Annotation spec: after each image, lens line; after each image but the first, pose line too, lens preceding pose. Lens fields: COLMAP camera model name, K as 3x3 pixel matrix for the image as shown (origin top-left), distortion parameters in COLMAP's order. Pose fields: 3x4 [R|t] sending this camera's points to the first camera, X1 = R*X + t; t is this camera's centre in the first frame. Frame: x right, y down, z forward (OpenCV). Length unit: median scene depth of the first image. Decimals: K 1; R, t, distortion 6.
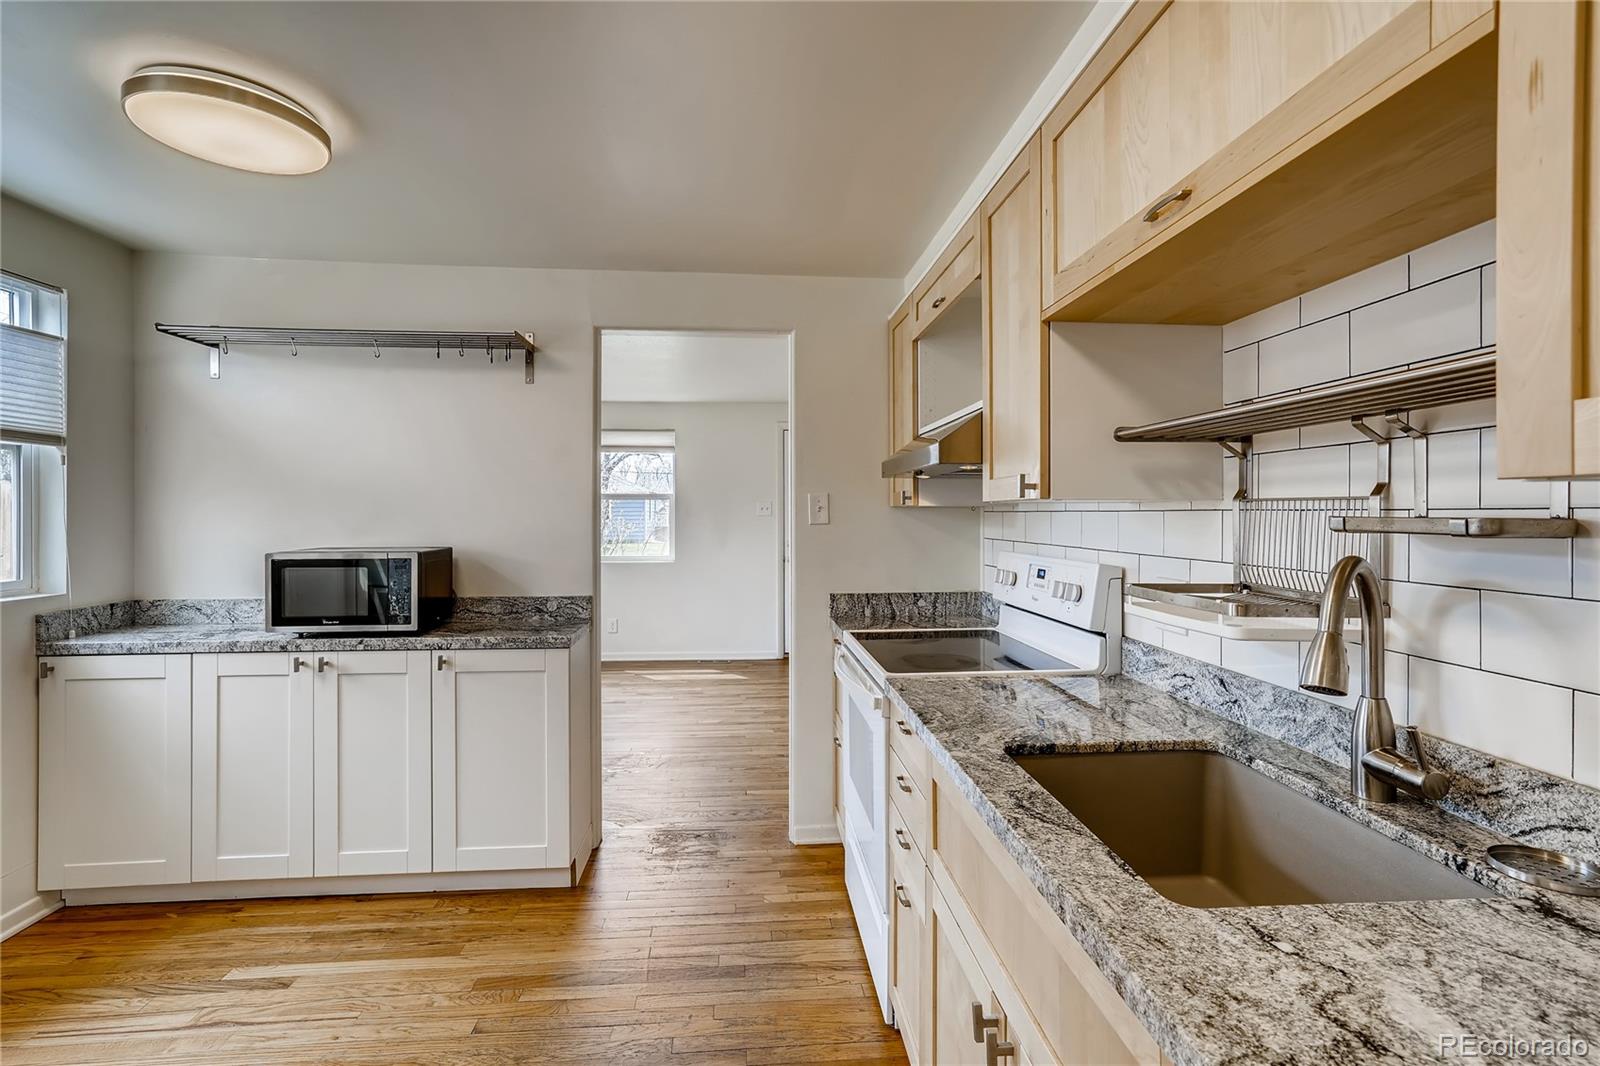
lens RADIAL K [[756.9, 0, 804.8], [0, 756.9, 512.7], [0, 0, 1]] dist [-0.024203, 0.018272]
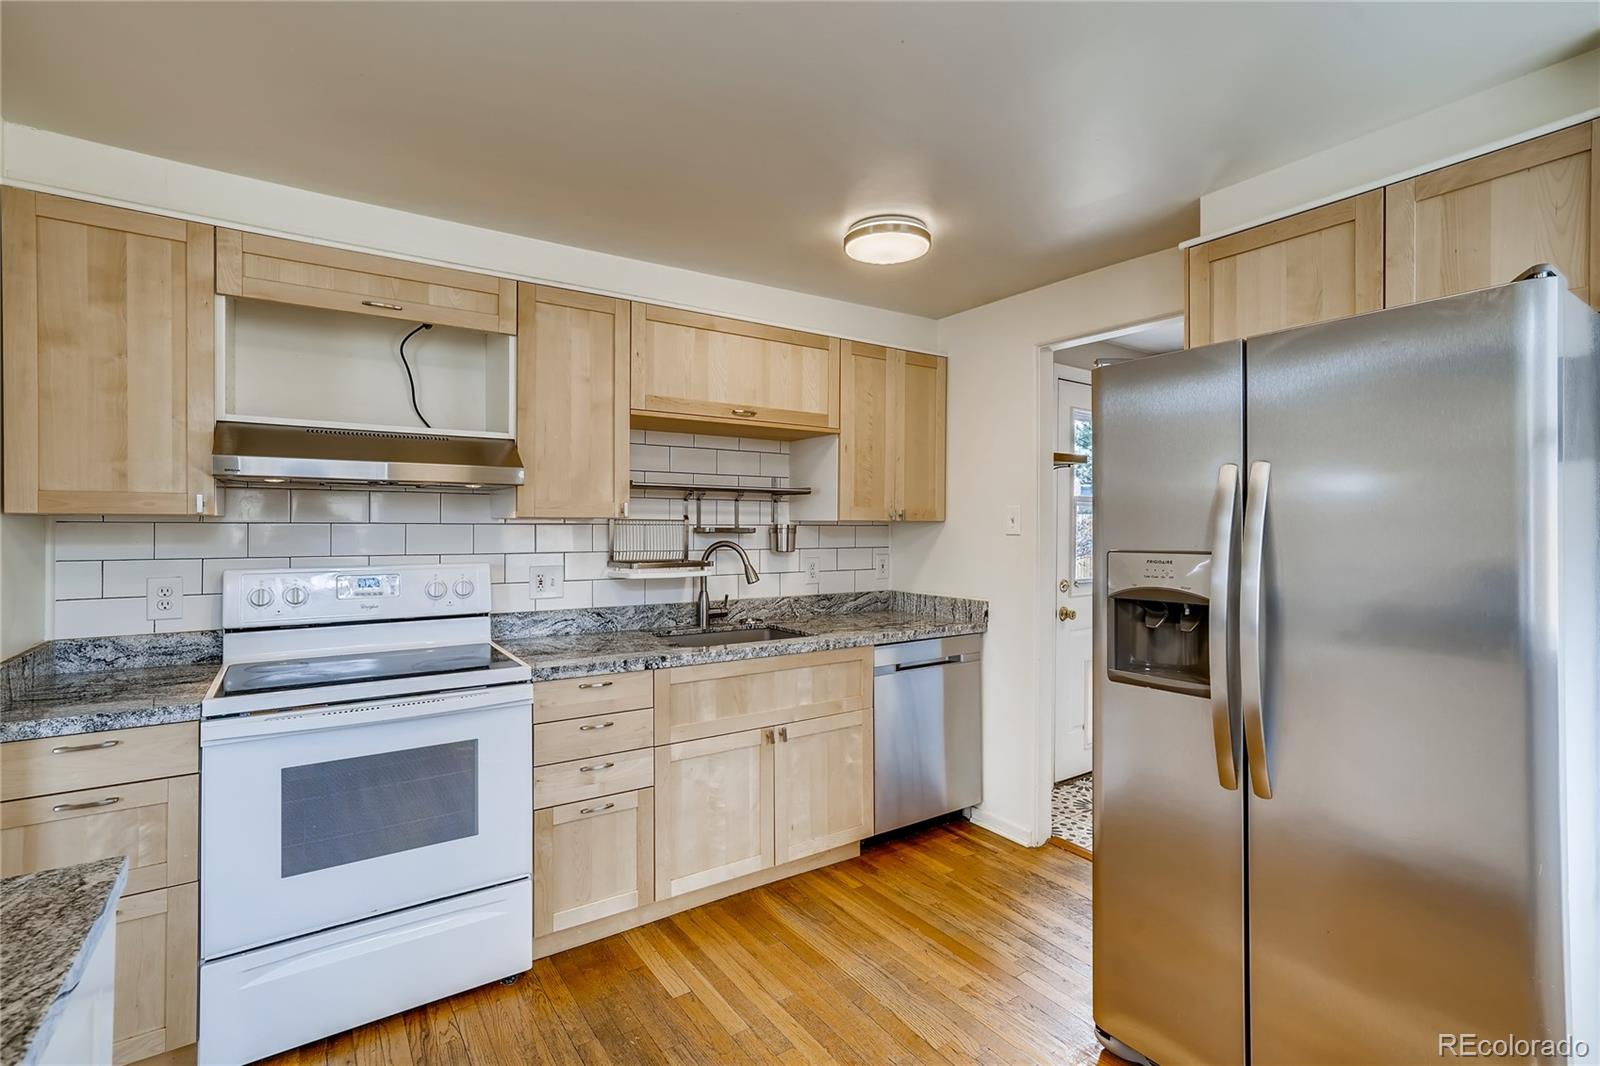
lens RADIAL K [[739.8, 0, 803.4], [0, 739.8, 522.0], [0, 0, 1]] dist [-0.026138, 0.020401]
pose [[-0.495230, 0.001369, 0.868761, -0.828443], [-0.004954, 0.999978, -0.004400, -0.002504], [-0.868748, -0.006483, -0.495213, 0.918915]]
